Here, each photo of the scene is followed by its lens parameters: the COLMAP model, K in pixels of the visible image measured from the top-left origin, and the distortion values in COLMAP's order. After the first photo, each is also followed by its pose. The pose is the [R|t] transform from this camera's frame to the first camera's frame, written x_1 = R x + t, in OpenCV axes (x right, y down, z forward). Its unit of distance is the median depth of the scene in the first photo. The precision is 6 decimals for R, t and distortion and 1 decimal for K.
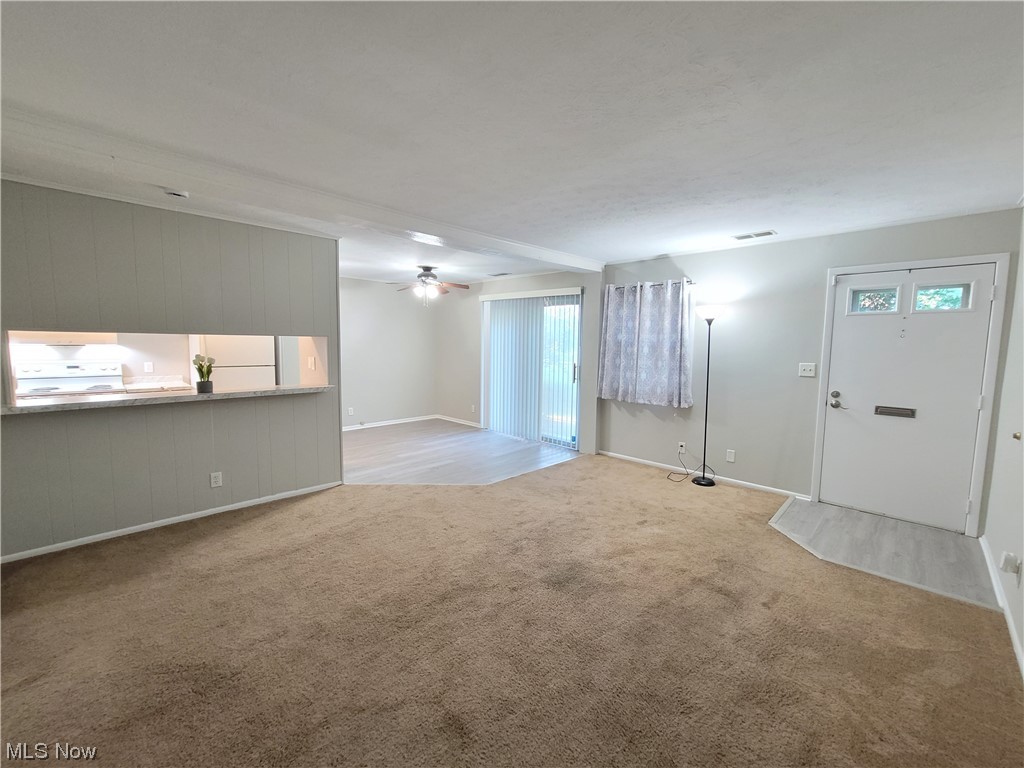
lens RADIAL K [[415.1, 0, 512.0], [0, 415.1, 384.0], [0, 0, 1]] dist [-0.007143, 0.000518]
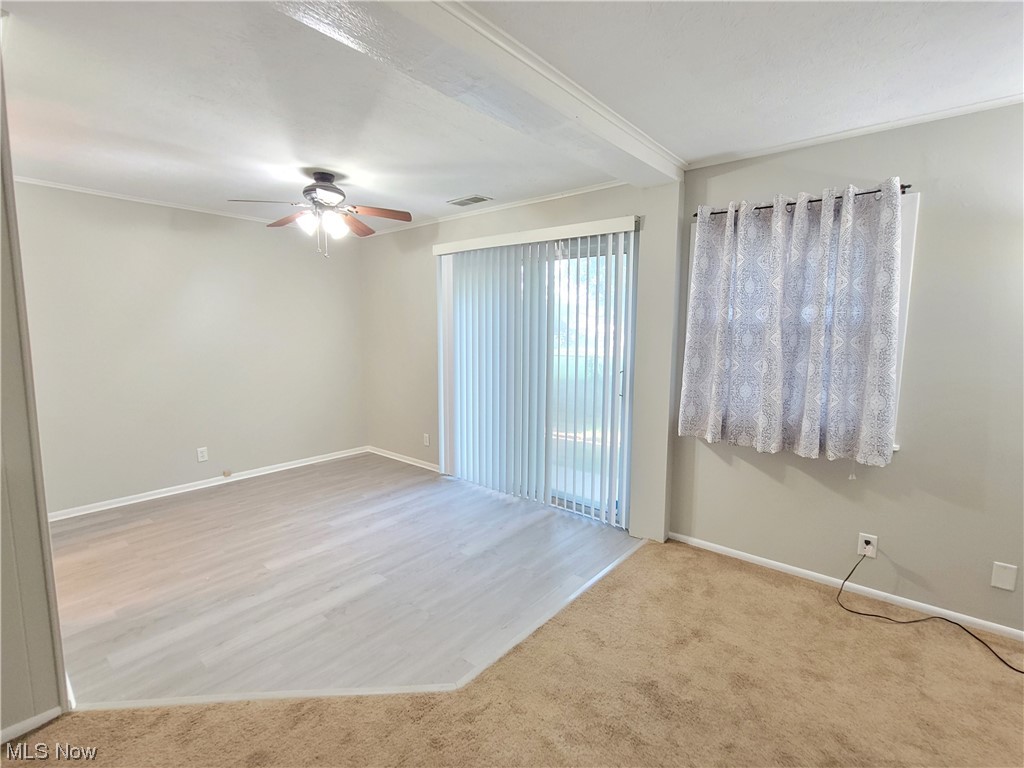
lens RADIAL K [[469.2, 0, 512.0], [0, 469.2, 384.0], [0, 0, 1]] dist [-0.004260, -0.000117]
pose [[0.996870, -0.017005, 0.077211, -0.034688], [0.015566, 0.999694, 0.019202, -0.047924], [-0.077514, -0.017940, 0.996830, 0.501559]]
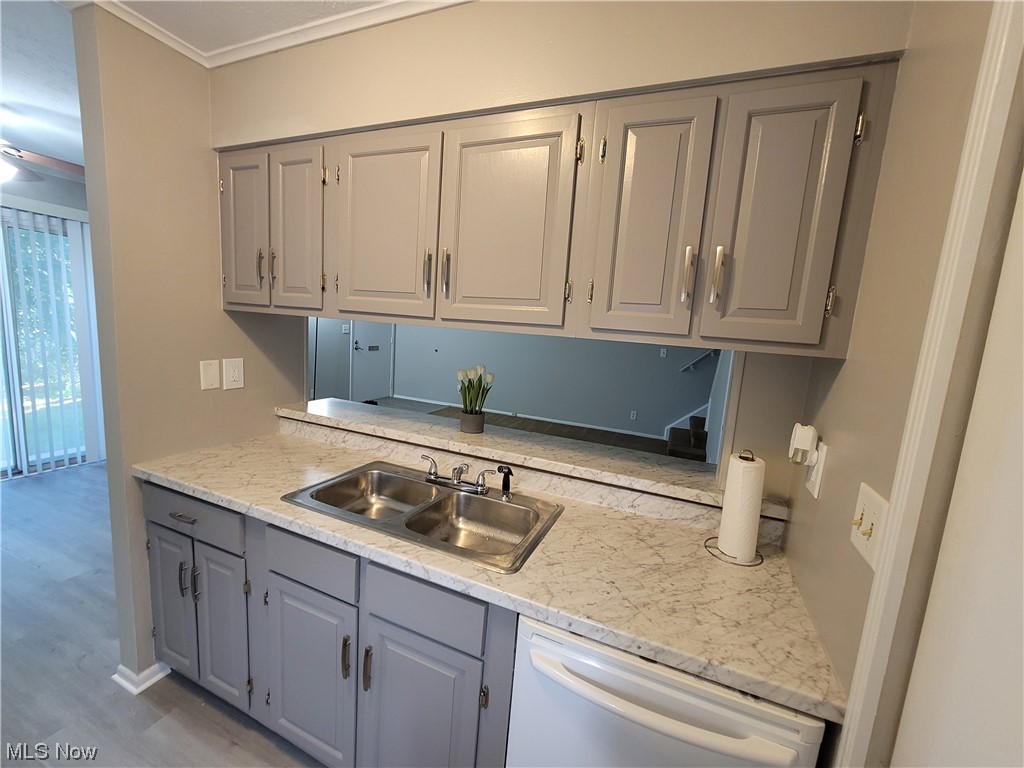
lens RADIAL K [[415.1, 0, 512.0], [0, 415.1, 384.0], [0, 0, 1]] dist [-0.007143, 0.000518]
pose [[-0.371405, -0.172242, 0.912355, -0.889582], [0.016696, 0.981244, 0.192044, -0.102866], [-0.928321, 0.086558, -0.361564, 0.815267]]
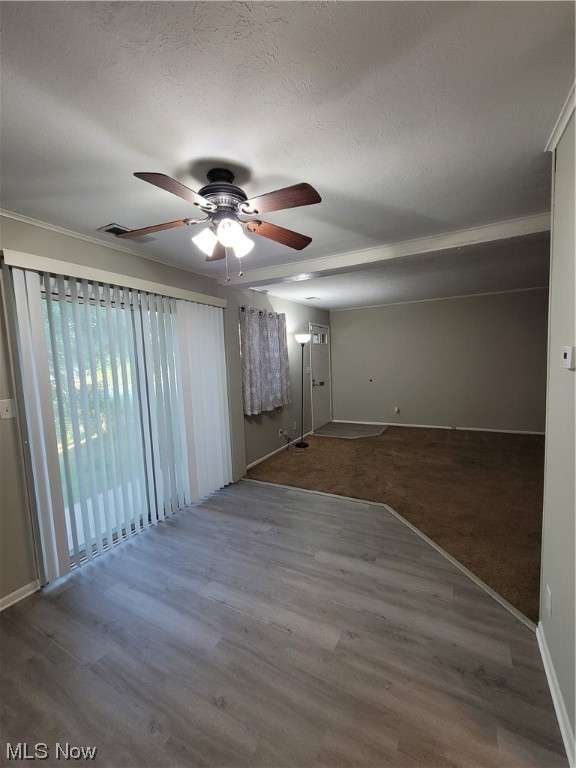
lens RADIAL K [[311.3, 0, 288.0], [0, 311.3, 384.0], [0, 0, 1]] dist [-0.007143, 0.000518]
pose [[-0.272719, -0.087315, 0.958123, -0.606035], [0.130899, 0.983245, 0.126863, -0.144239], [-0.953147, 0.160015, -0.256720, 1.224568]]
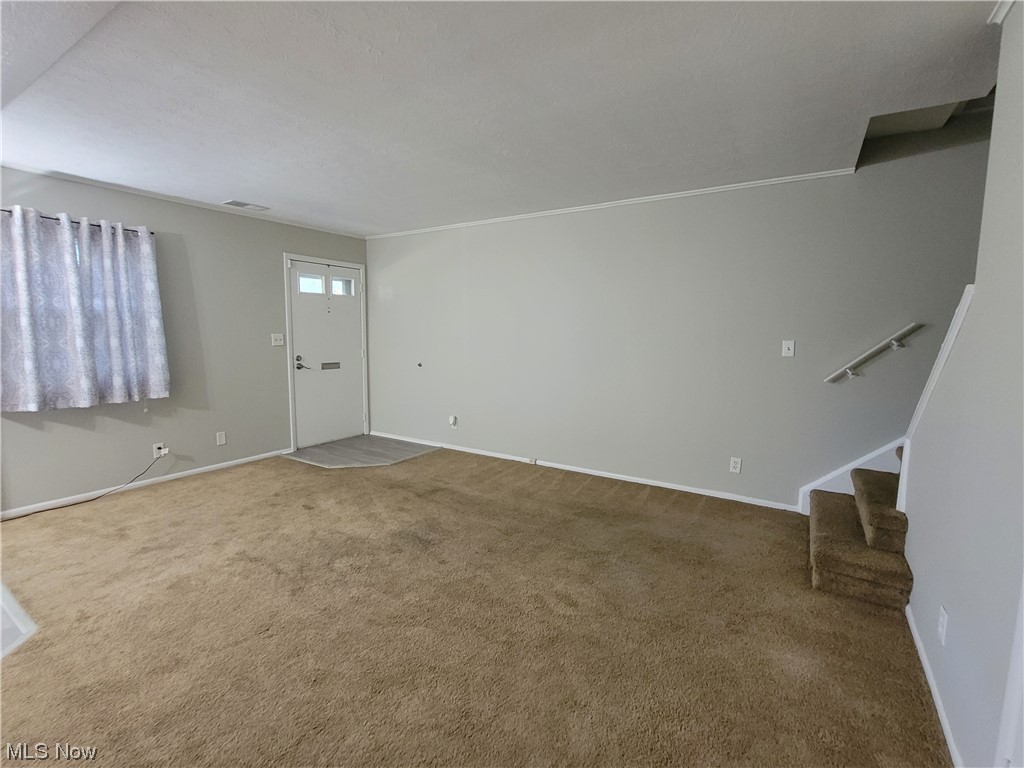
lens RADIAL K [[469.2, 0, 512.0], [0, 469.2, 384.0], [0, 0, 1]] dist [-0.004260, -0.000117]
pose [[-0.204100, -0.126747, 0.970710, -0.548982], [0.084559, 0.985594, 0.146470, -0.038975], [-0.975291, 0.111977, -0.190442, 0.515210]]
